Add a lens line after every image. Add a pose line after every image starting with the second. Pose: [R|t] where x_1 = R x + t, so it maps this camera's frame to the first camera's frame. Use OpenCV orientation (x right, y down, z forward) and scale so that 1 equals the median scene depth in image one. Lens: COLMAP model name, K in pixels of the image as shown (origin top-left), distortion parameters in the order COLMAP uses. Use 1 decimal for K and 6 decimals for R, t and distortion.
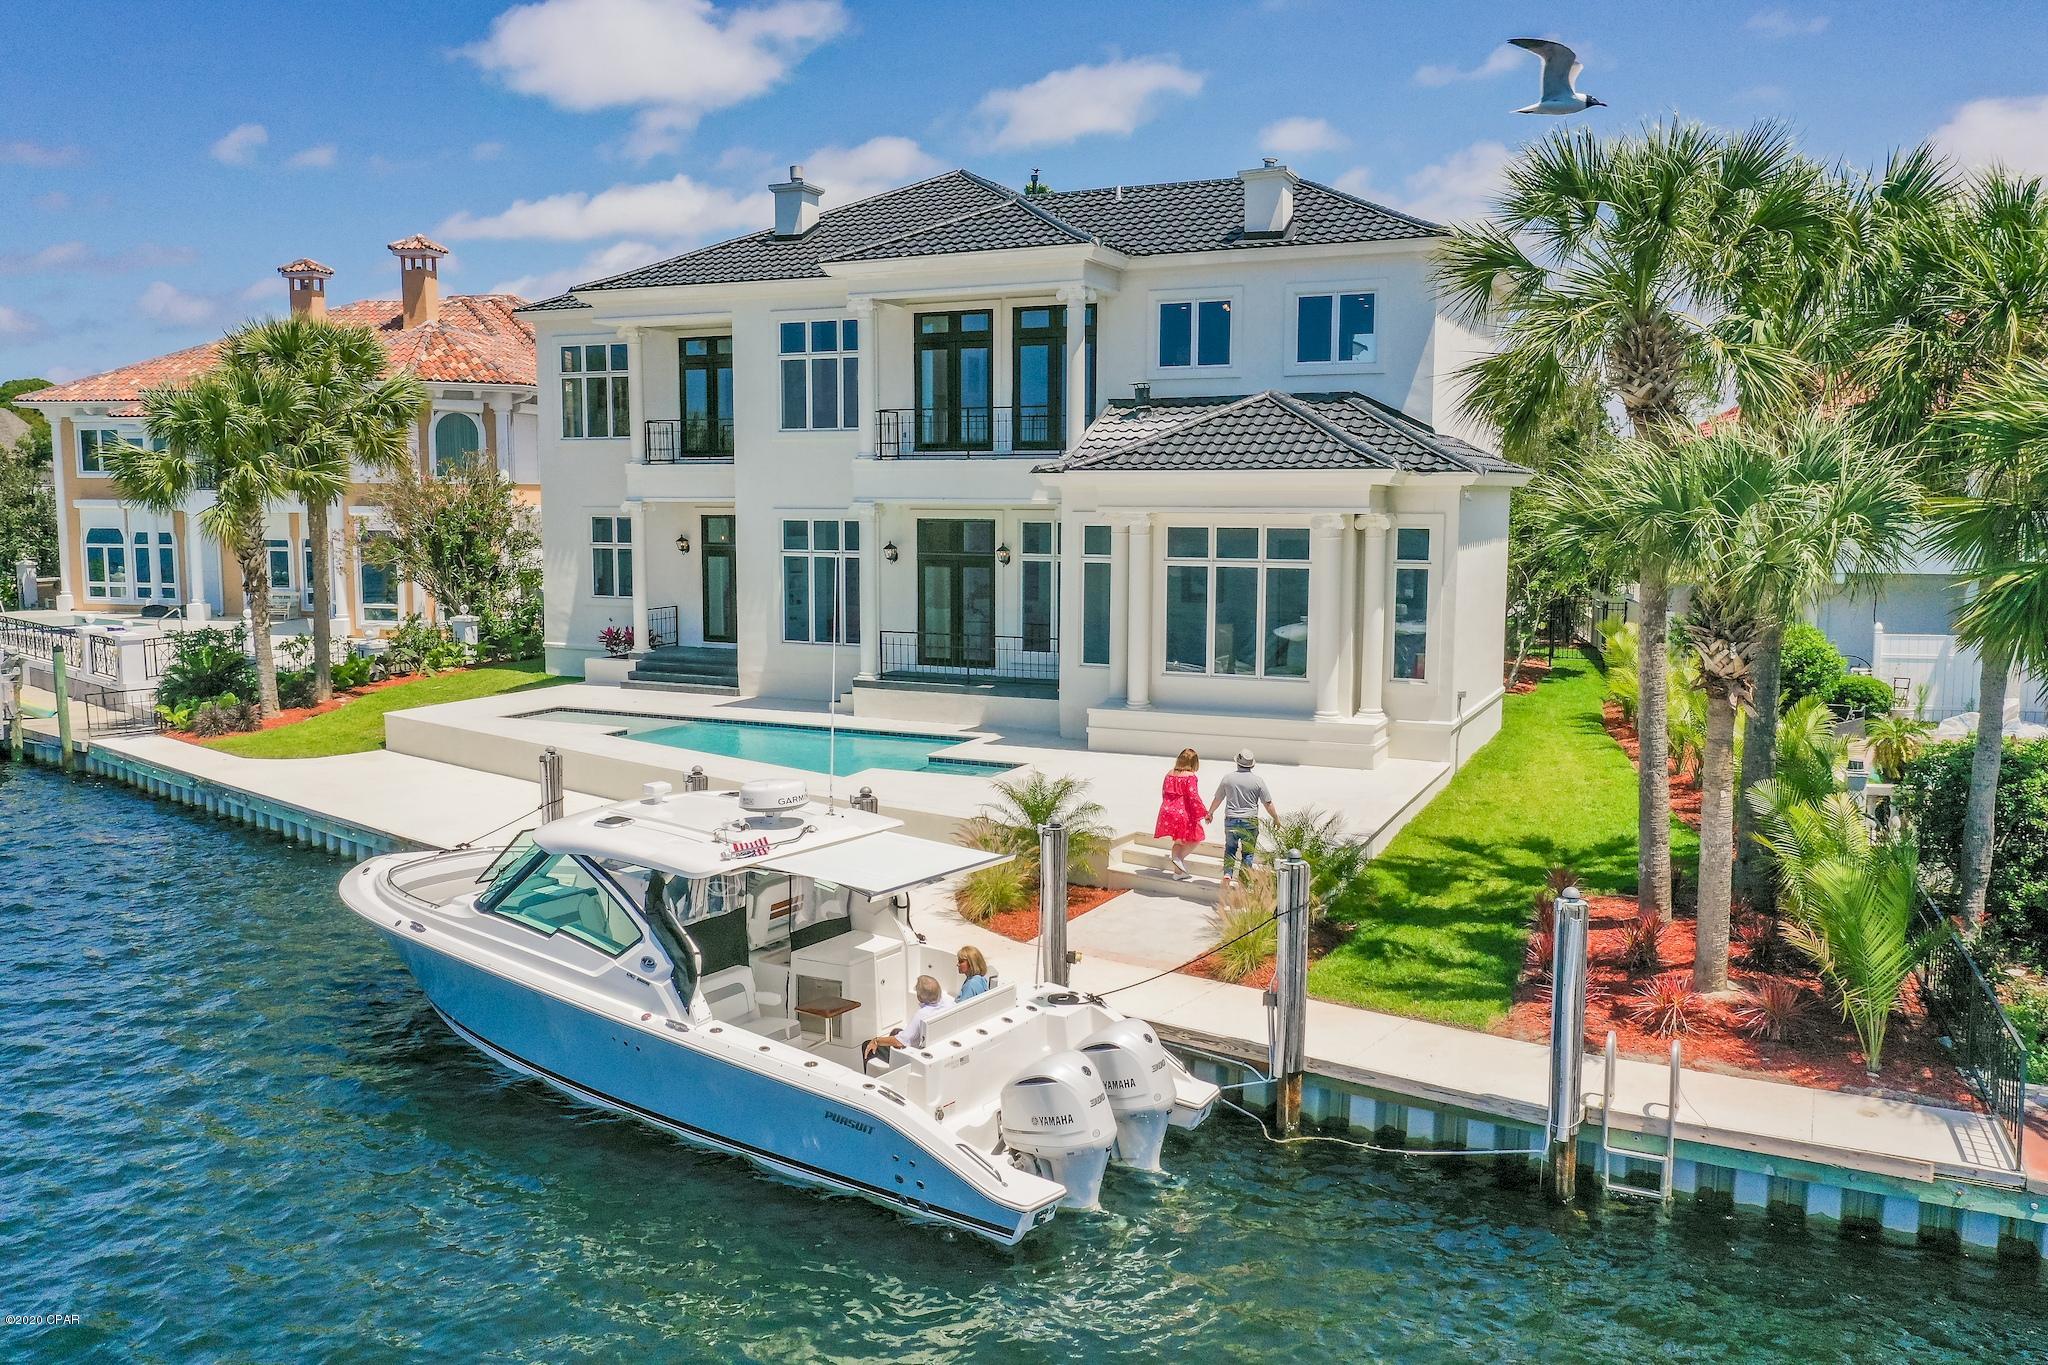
lens RADIAL K [[1600.8, 0, 1019.4], [0, 1600.8, 677.1], [0, 0, 1]] dist [0.002516, -0.031828]
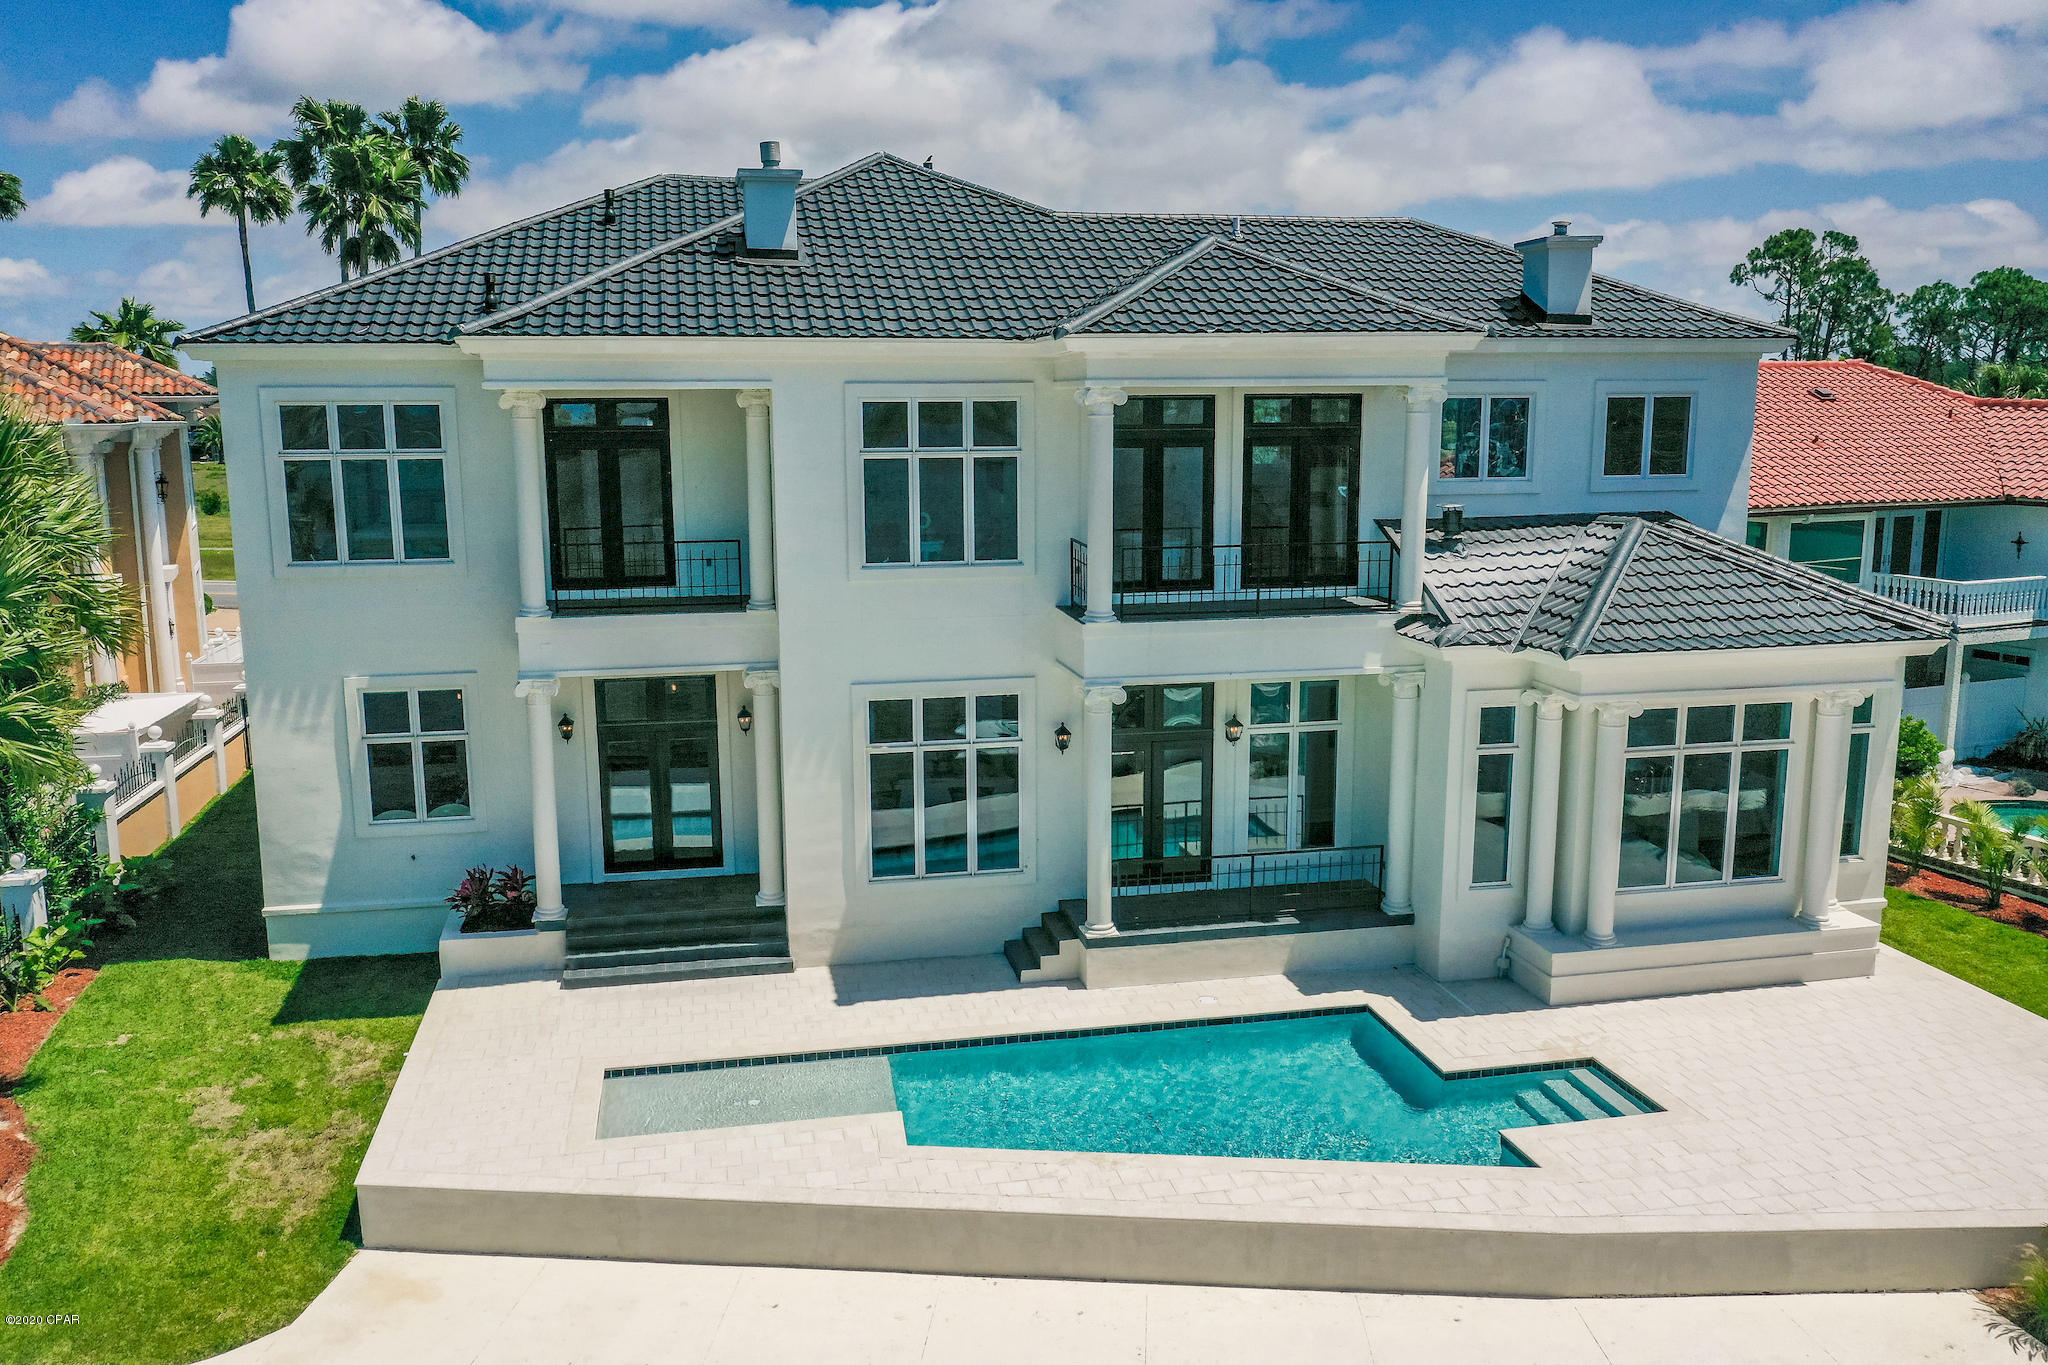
lens RADIAL K [[1600.8, 0, 1102.9], [0, 1600.8, 692.6], [0, 0, 1]] dist [0.002516, -0.031828]
pose [[0.802681, -0.109305, 0.586306, -0.580798], [0.075558, 0.993778, 0.081827, -0.188461], [-0.591603, -0.021381, 0.805946, 0.528660]]
